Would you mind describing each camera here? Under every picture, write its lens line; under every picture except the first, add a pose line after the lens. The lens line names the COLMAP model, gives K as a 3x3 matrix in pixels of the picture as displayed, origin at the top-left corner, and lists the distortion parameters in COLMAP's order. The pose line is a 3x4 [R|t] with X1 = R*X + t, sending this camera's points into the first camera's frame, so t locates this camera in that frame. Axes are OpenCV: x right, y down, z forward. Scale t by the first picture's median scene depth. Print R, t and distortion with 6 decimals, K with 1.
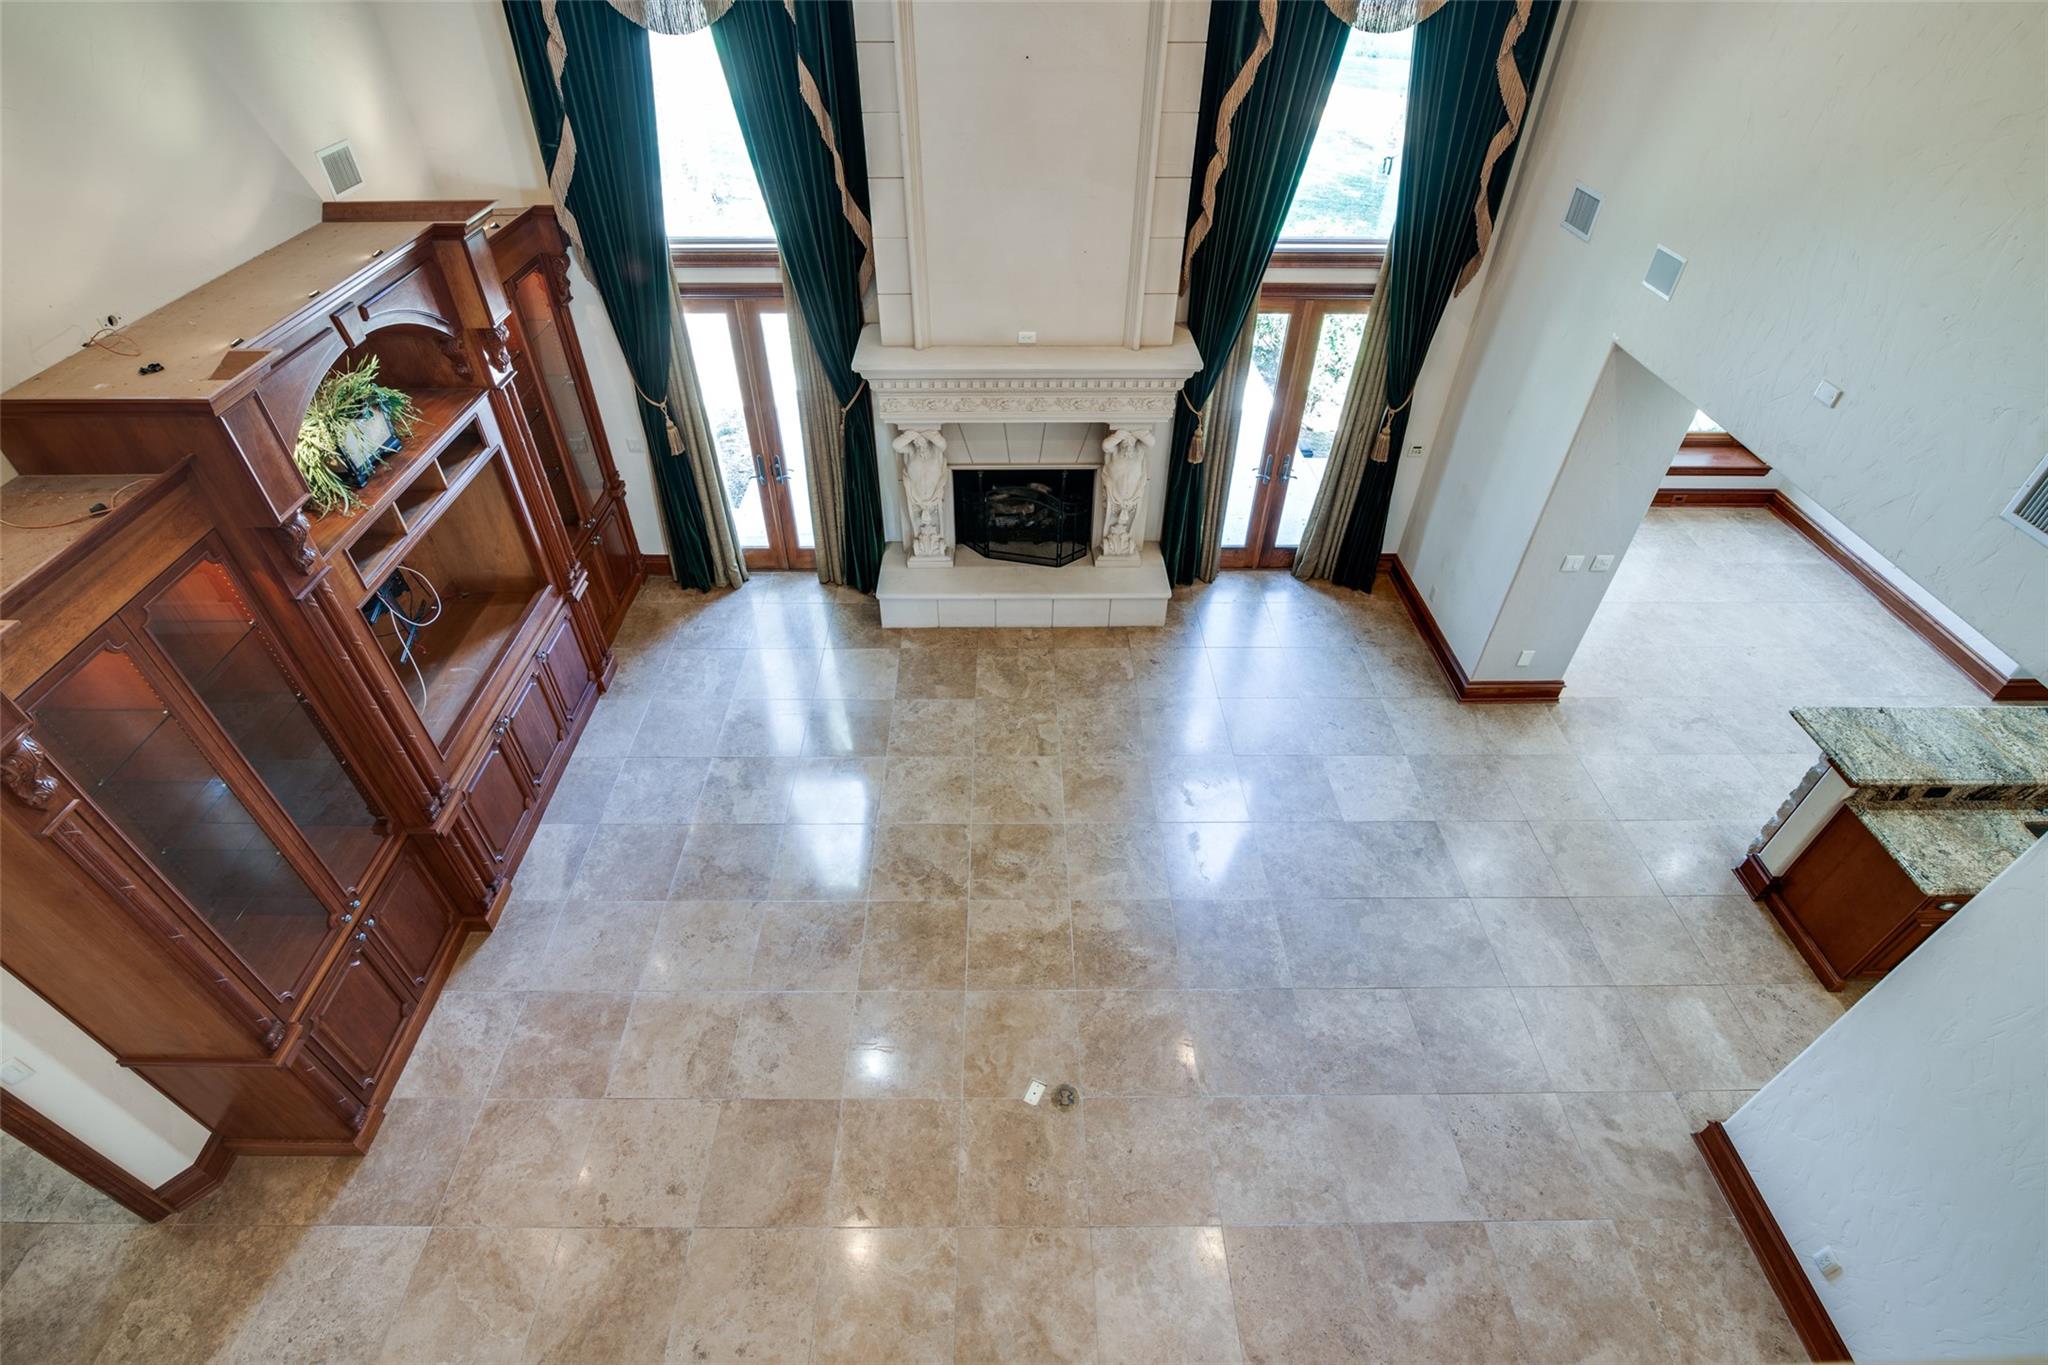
lens RADIAL K [[937.6, 0, 990.0], [0, 937.6, 689.3], [0, 0, 1]] dist [-0.019494, 0.000159]
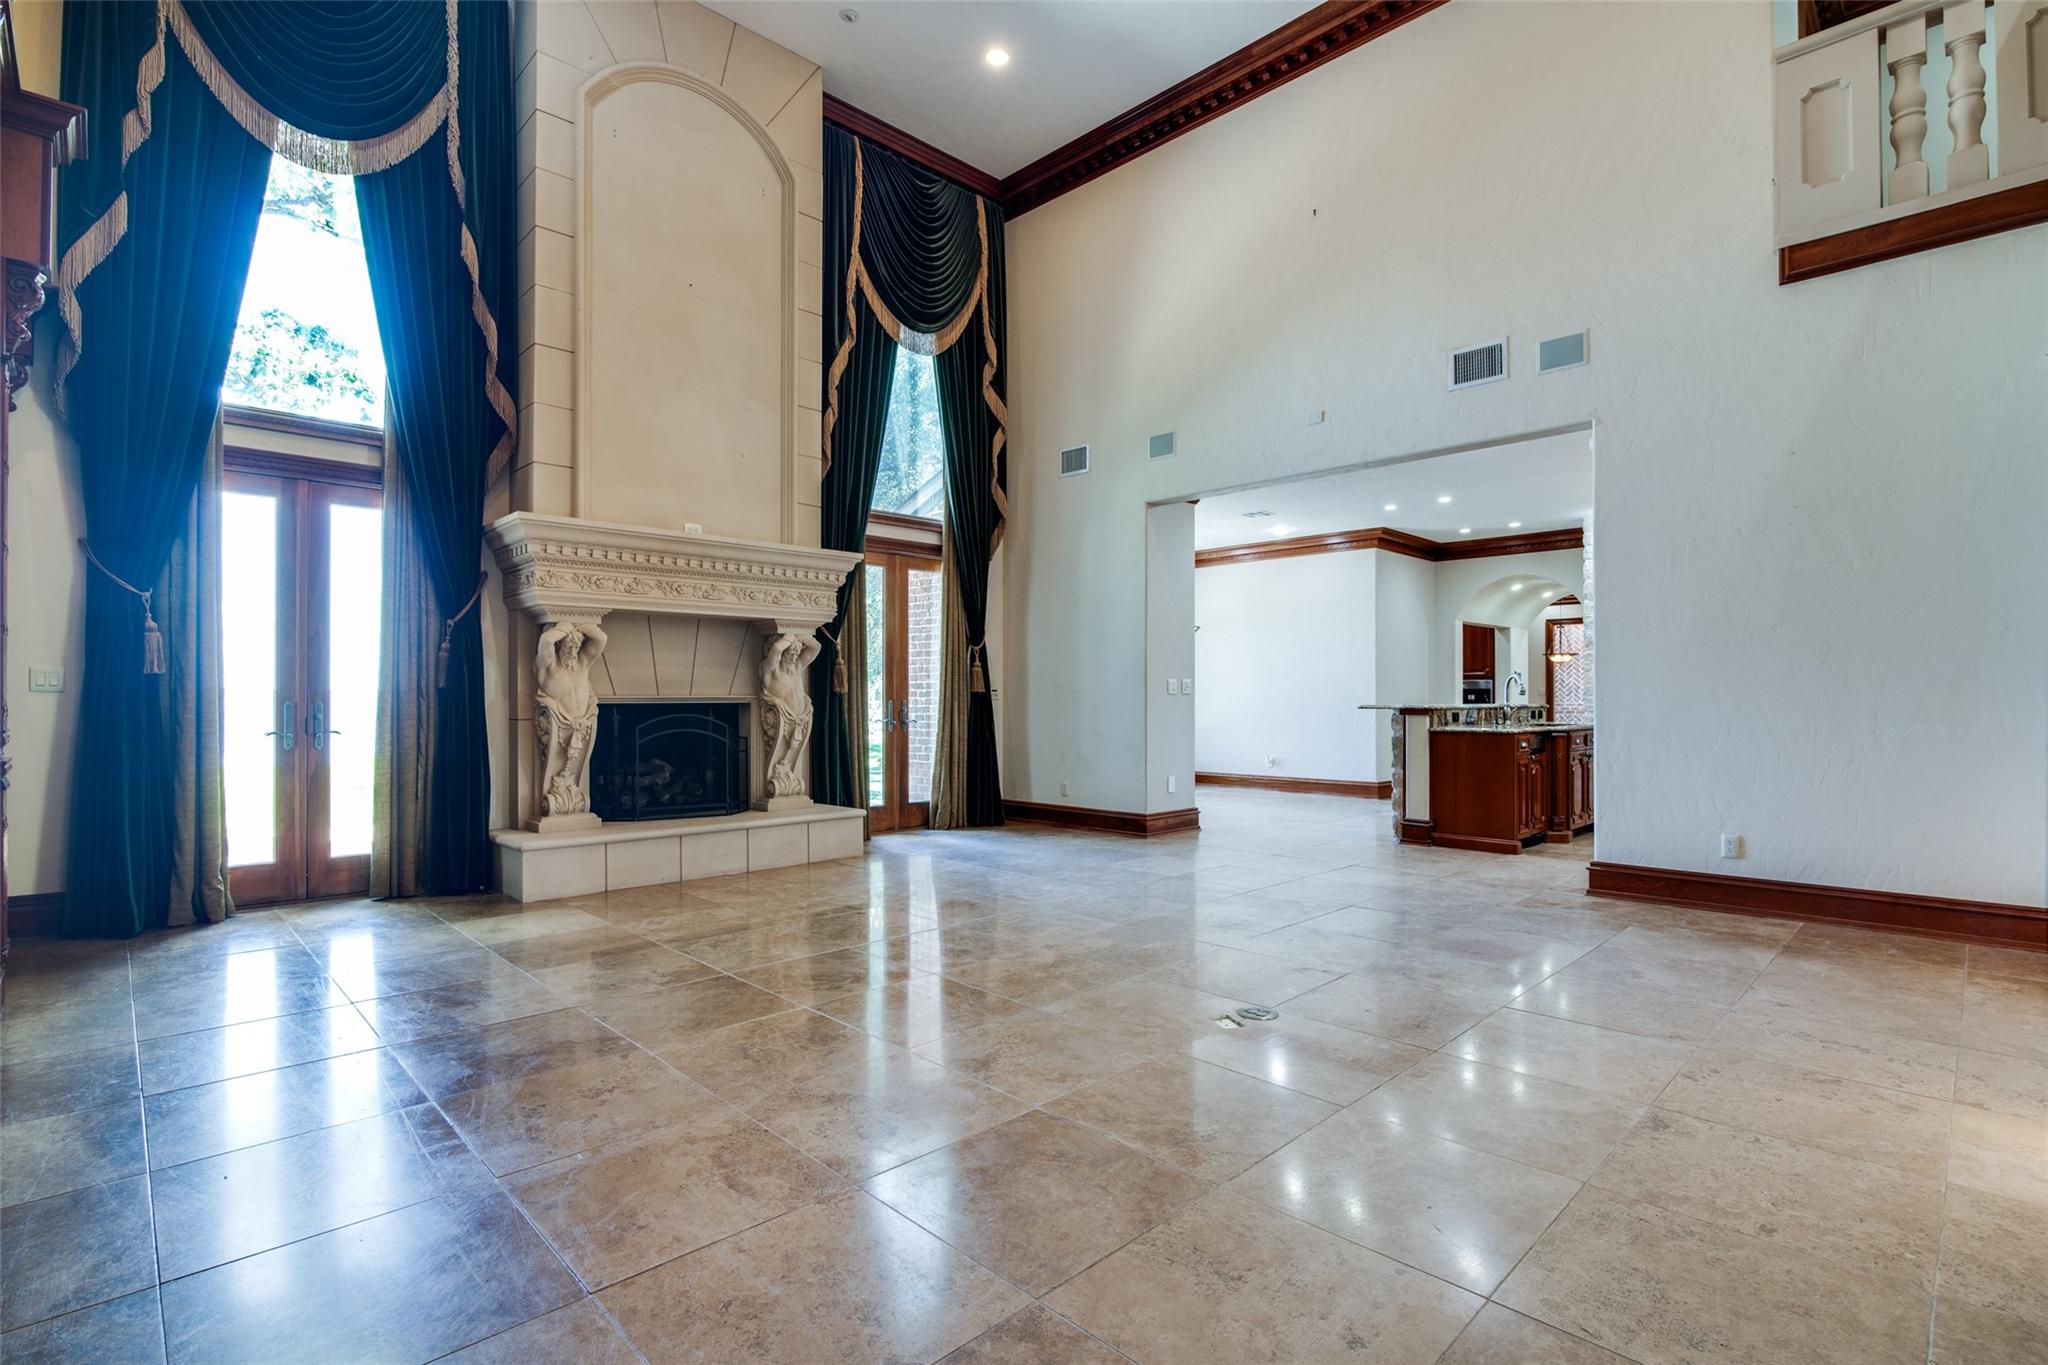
lens RADIAL K [[968.1, 0, 1016.3], [0, 968.1, 693.4], [0, 0, 1]] dist [-0.018814, -0.000324]
pose [[0.718505, 0.007475, 0.695482, -0.471282], [0.456082, 0.749879, -0.479240, 0.436644], [-0.525109, 0.661533, 0.535382, 0.453073]]
